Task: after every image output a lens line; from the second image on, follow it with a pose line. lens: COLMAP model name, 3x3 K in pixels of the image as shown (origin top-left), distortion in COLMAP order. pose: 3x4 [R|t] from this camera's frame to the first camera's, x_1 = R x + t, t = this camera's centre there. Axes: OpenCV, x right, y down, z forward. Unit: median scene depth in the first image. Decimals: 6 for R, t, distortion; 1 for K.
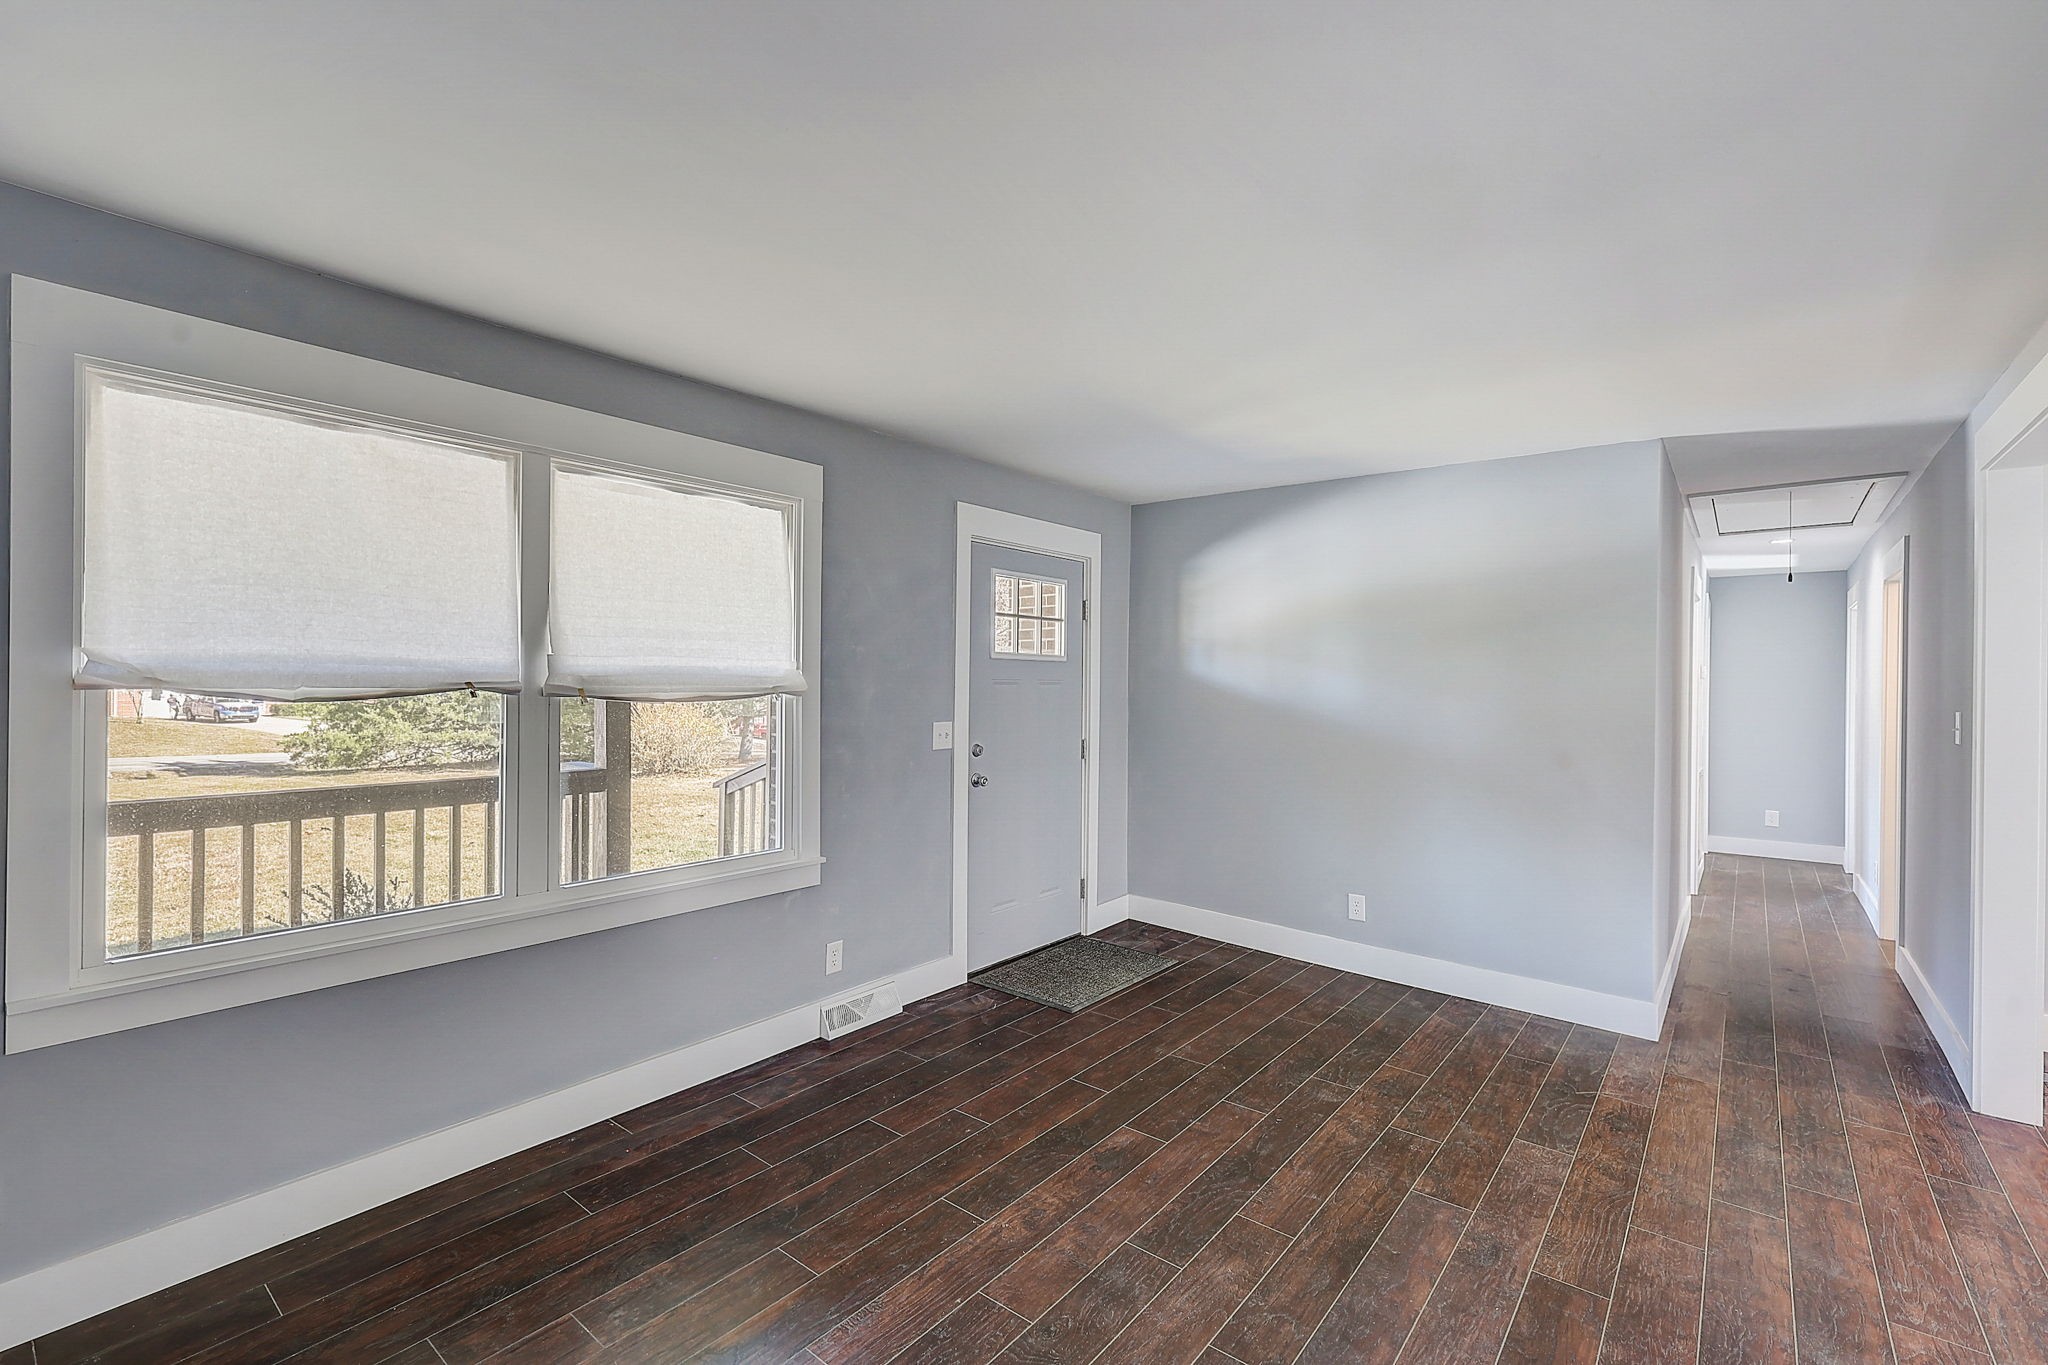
lens RADIAL K [[895.0, 0, 1031.8], [0, 895.0, 687.9], [0, 0, 1]] dist [0.000470, -0.000143]
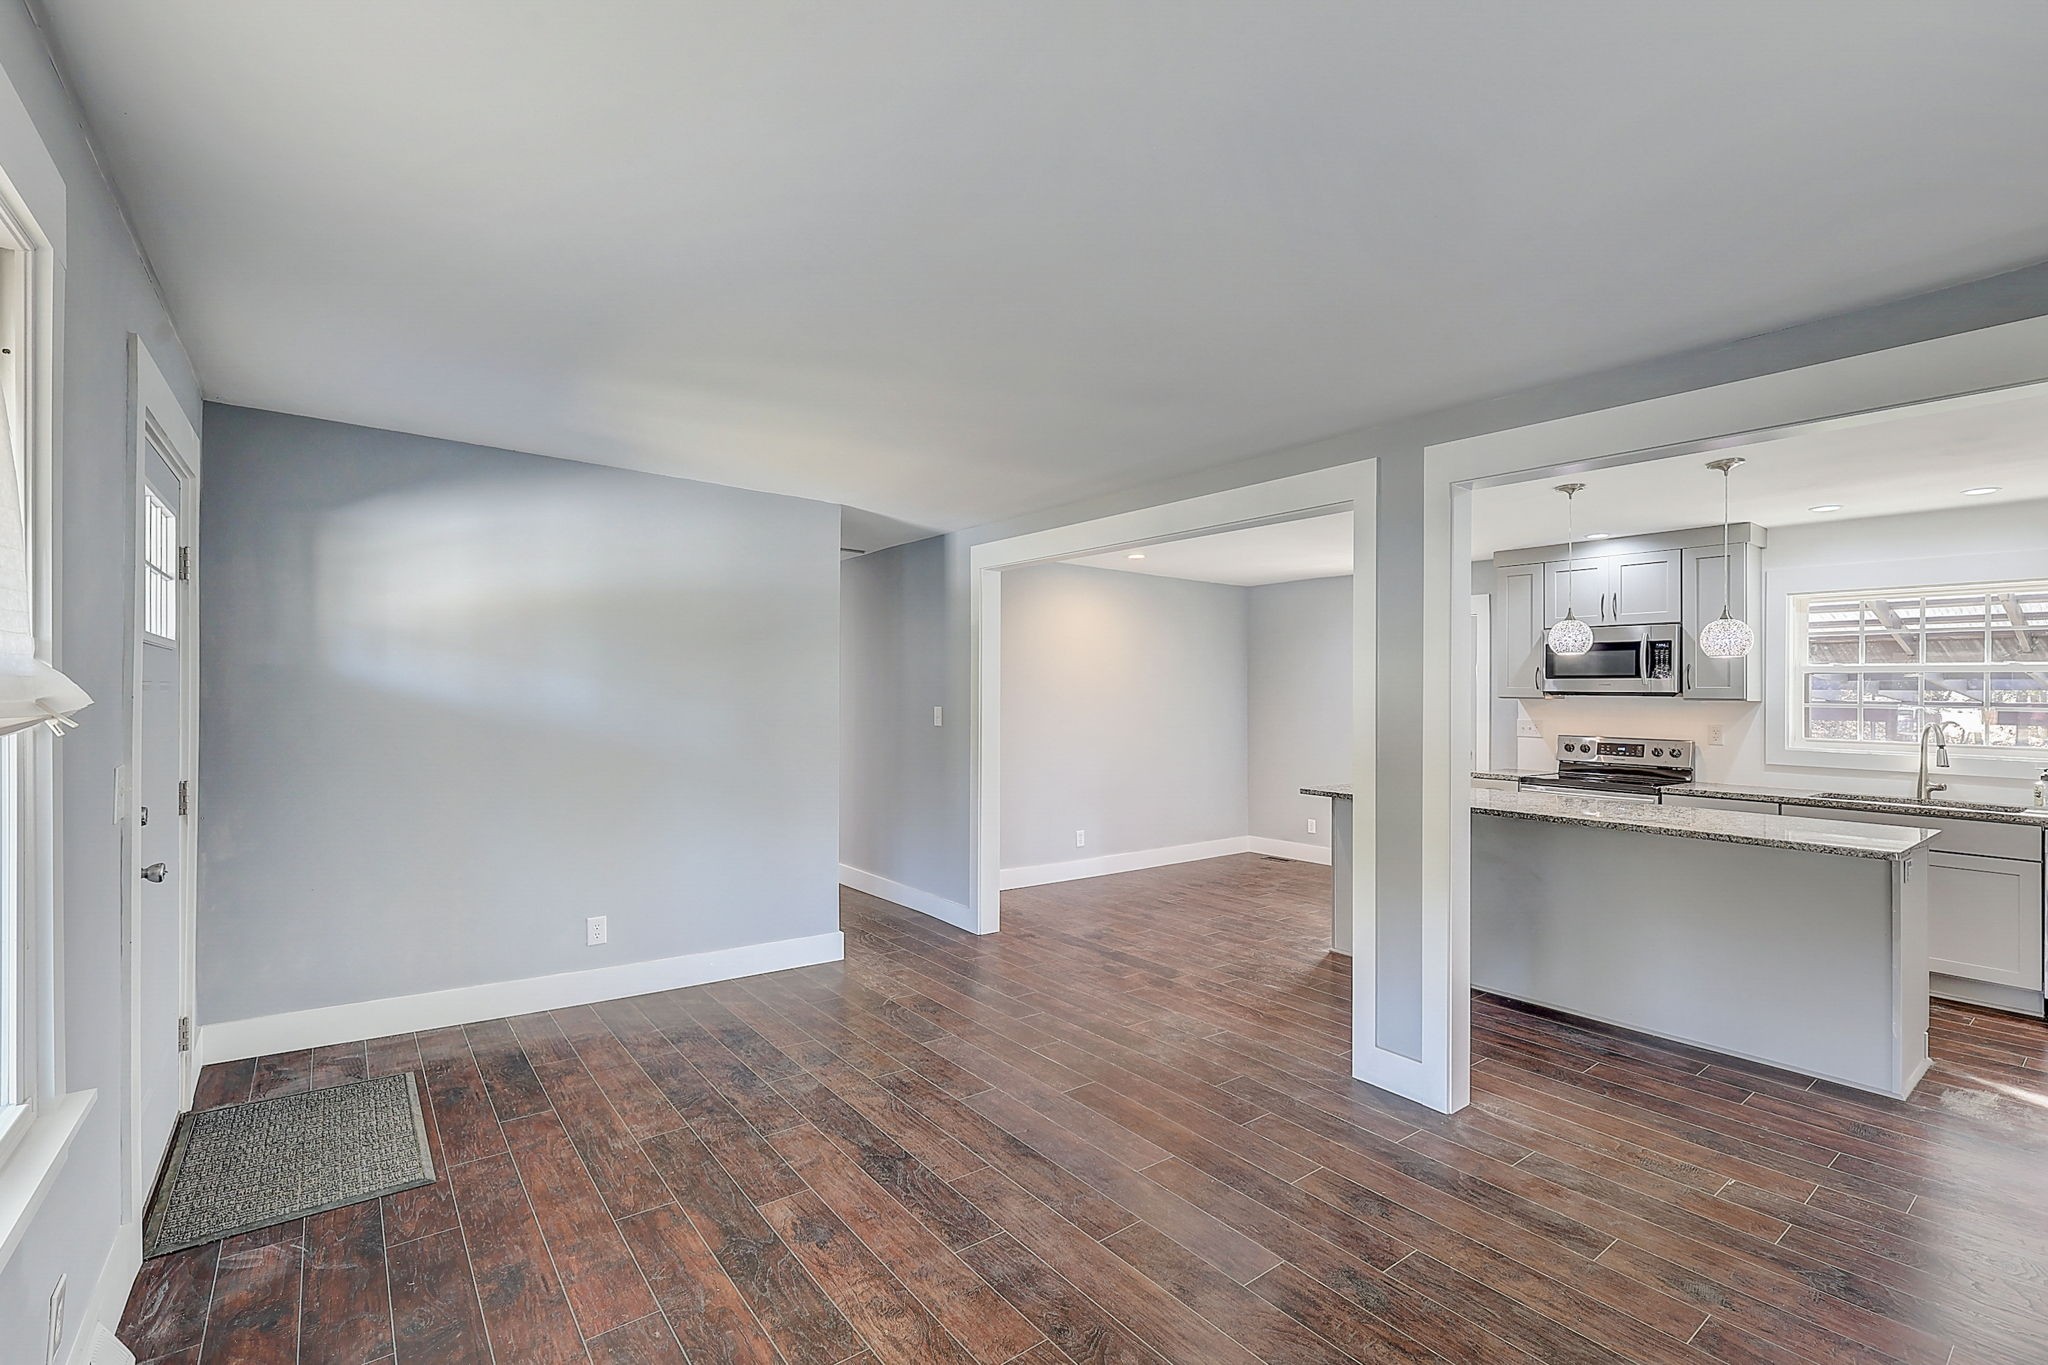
lens RADIAL K [[895.0, 0, 1031.8], [0, 895.0, 687.9], [0, 0, 1]] dist [0.000470, -0.000143]
pose [[0.230881, -0.001882, 0.972980, -0.558611], [0.001815, 0.999997, 0.001504, -0.006842], [-0.972980, 0.001418, 0.230883, 0.456020]]
